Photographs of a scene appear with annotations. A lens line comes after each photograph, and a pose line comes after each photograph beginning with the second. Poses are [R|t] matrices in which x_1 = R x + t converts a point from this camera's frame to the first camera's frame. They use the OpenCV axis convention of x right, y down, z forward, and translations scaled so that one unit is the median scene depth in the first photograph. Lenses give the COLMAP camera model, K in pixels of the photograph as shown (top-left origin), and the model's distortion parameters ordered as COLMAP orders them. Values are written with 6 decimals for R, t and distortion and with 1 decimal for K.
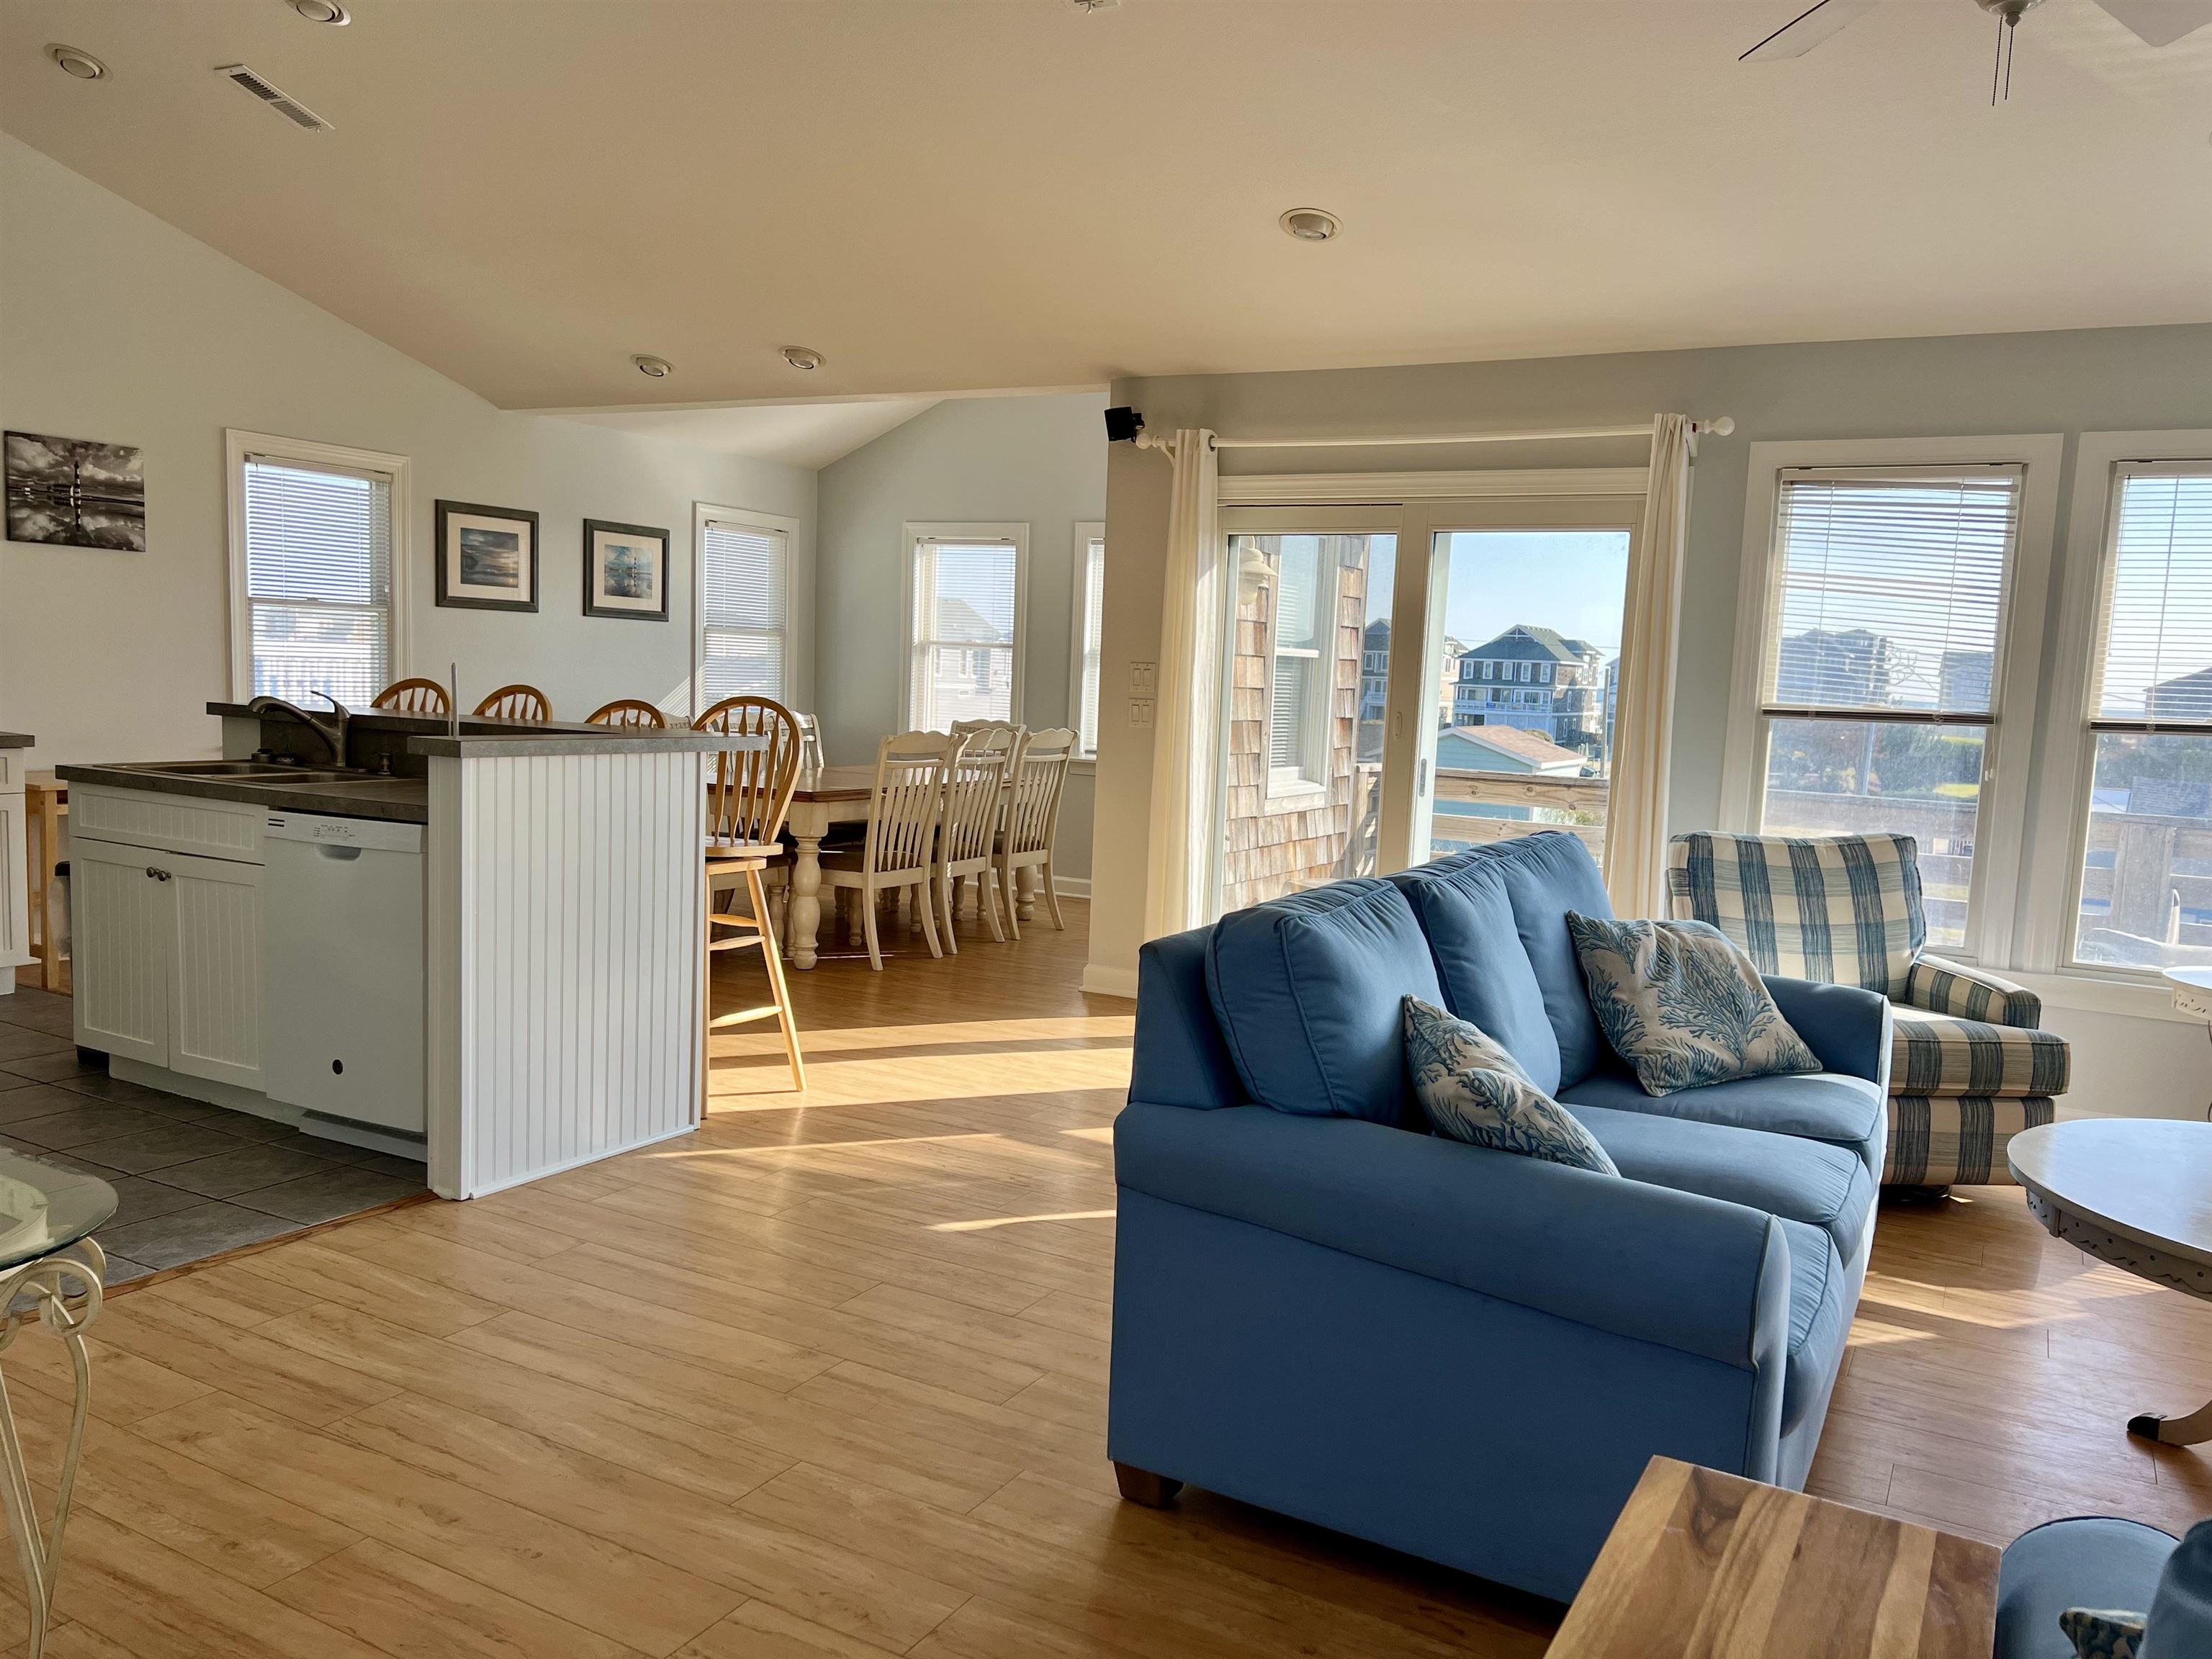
lens RADIAL K [[1668.8, 0, 1103.6], [0, 1668.8, 844.7], [0, 0, 1]] dist [0.072192, -0.088800]
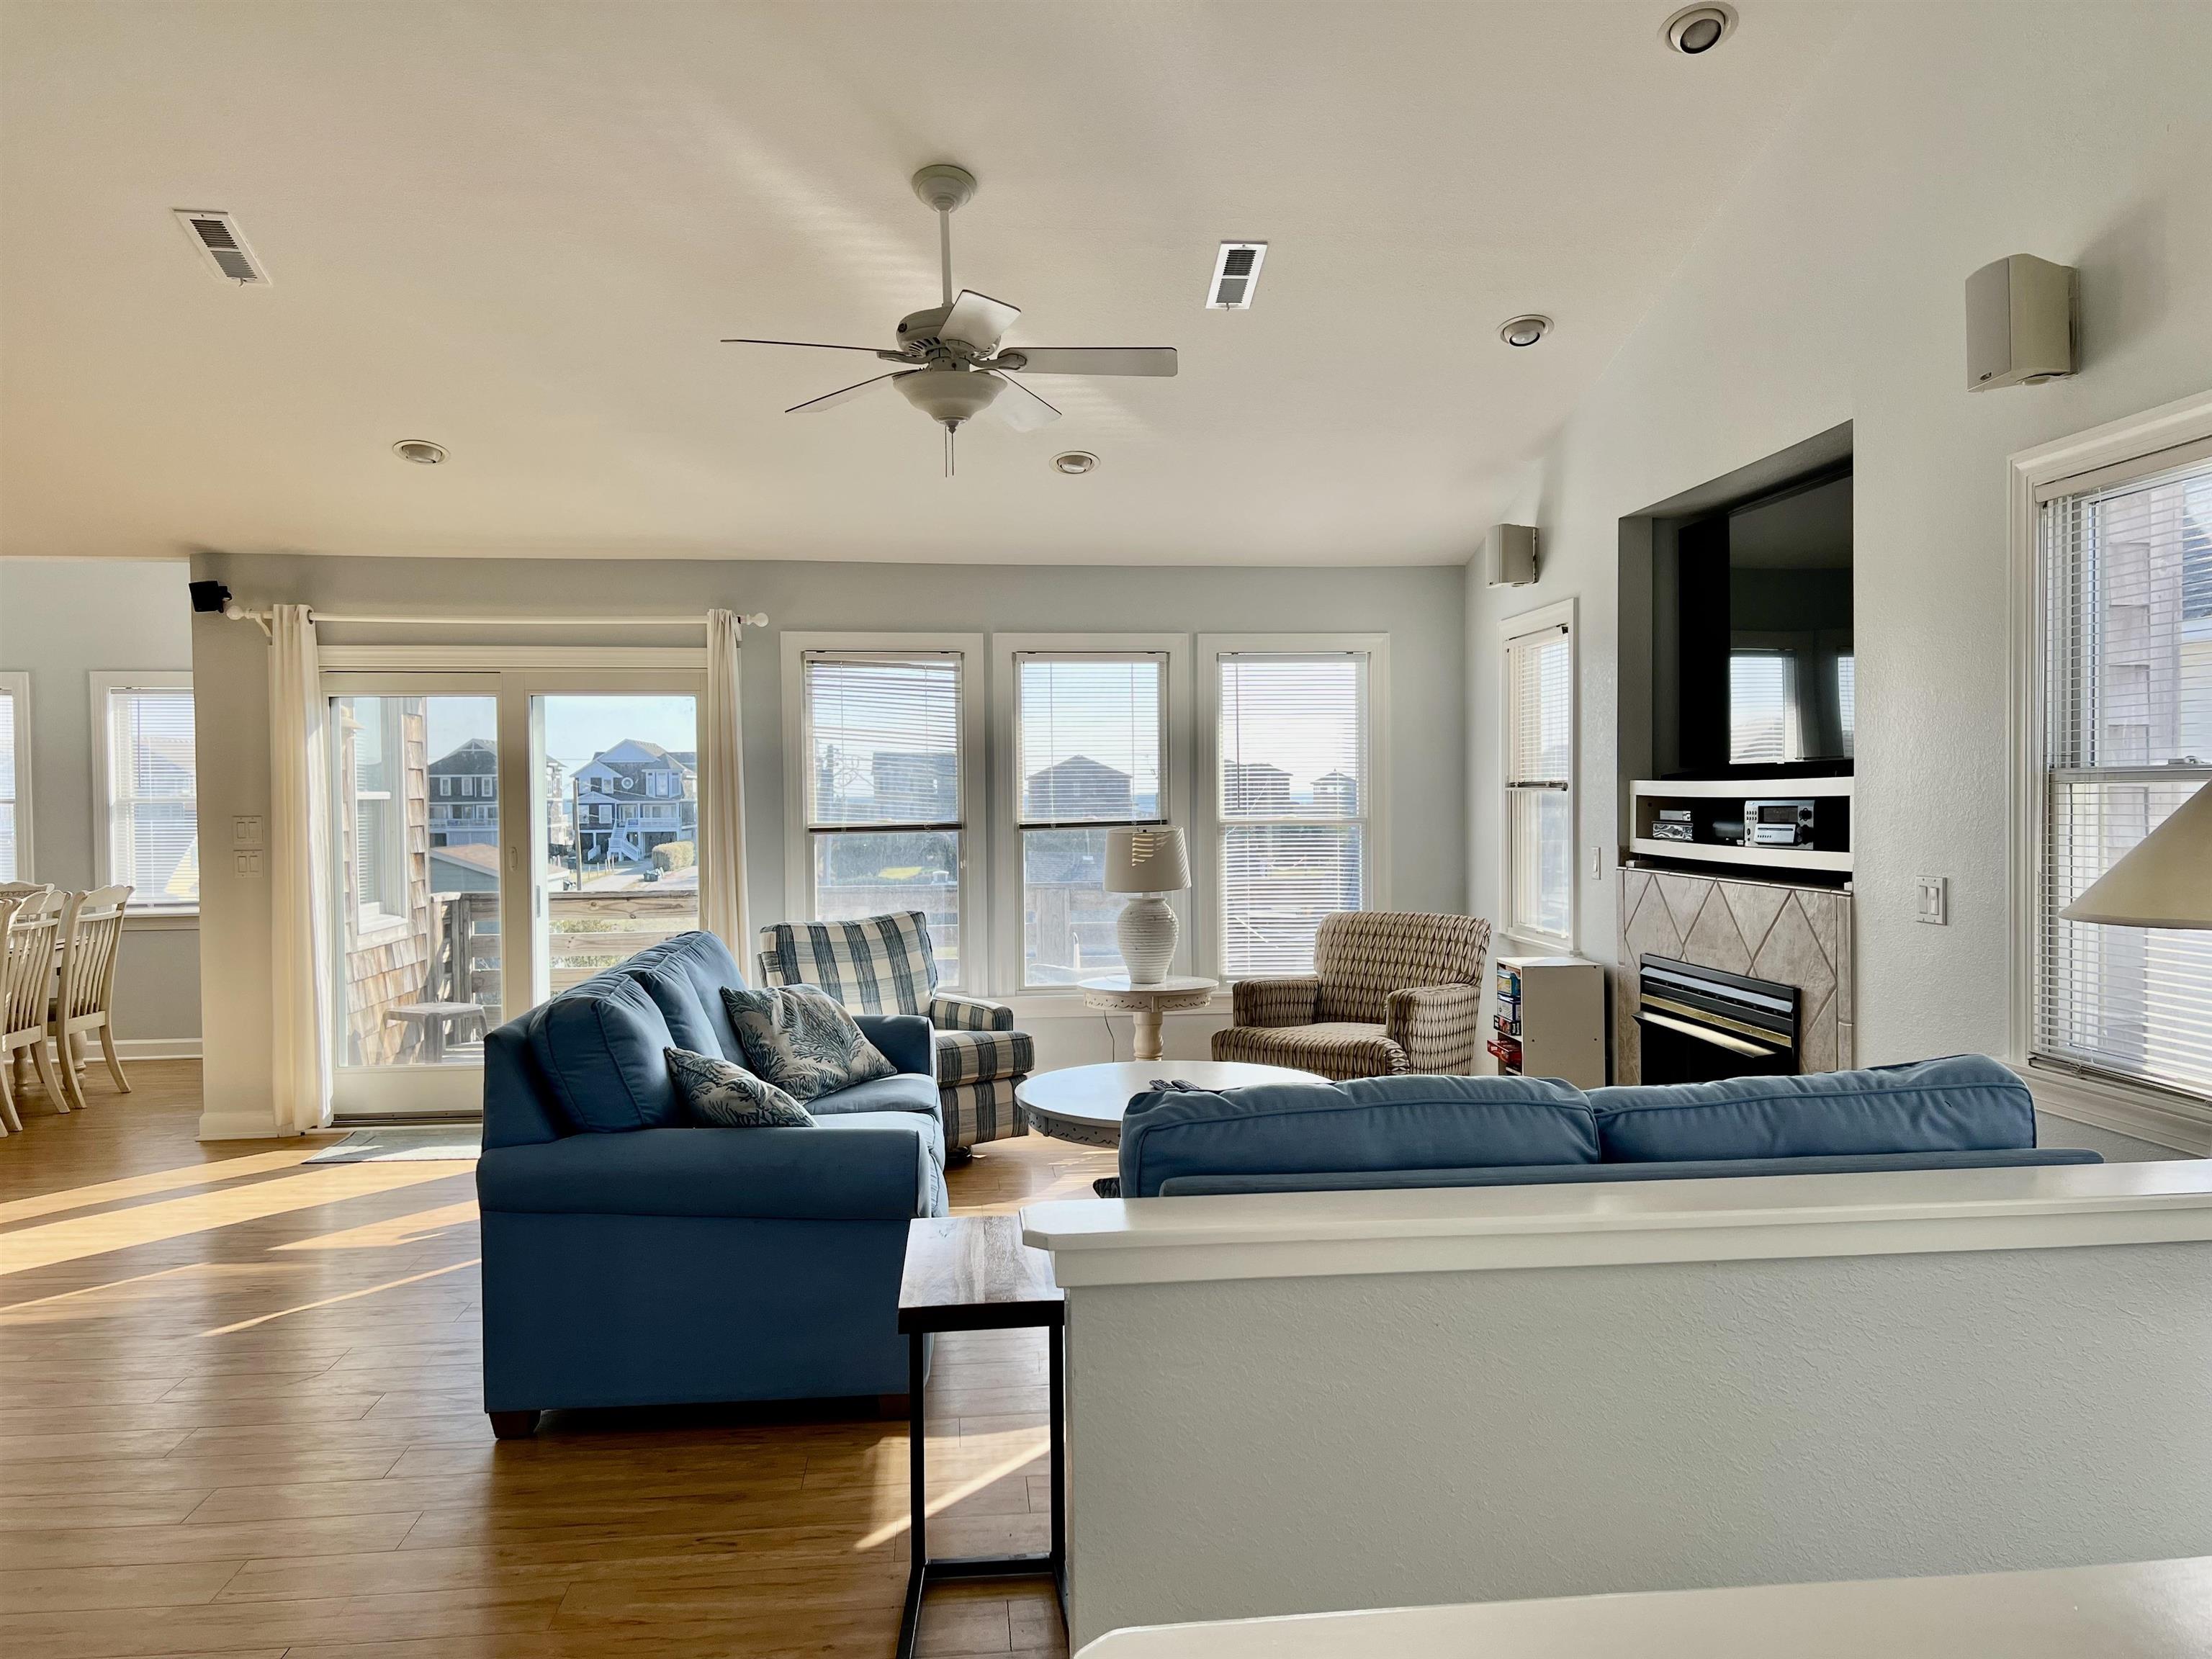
lens RADIAL K [[1668.8, 0, 1103.6], [0, 1668.8, 844.7], [0, 0, 1]] dist [0.072192, -0.088800]
pose [[0.826301, -0.070534, 0.558795, -0.175703], [0.106739, 0.993759, -0.032399, 0.001225], [-0.553023, 0.086416, 0.828672, -0.254857]]
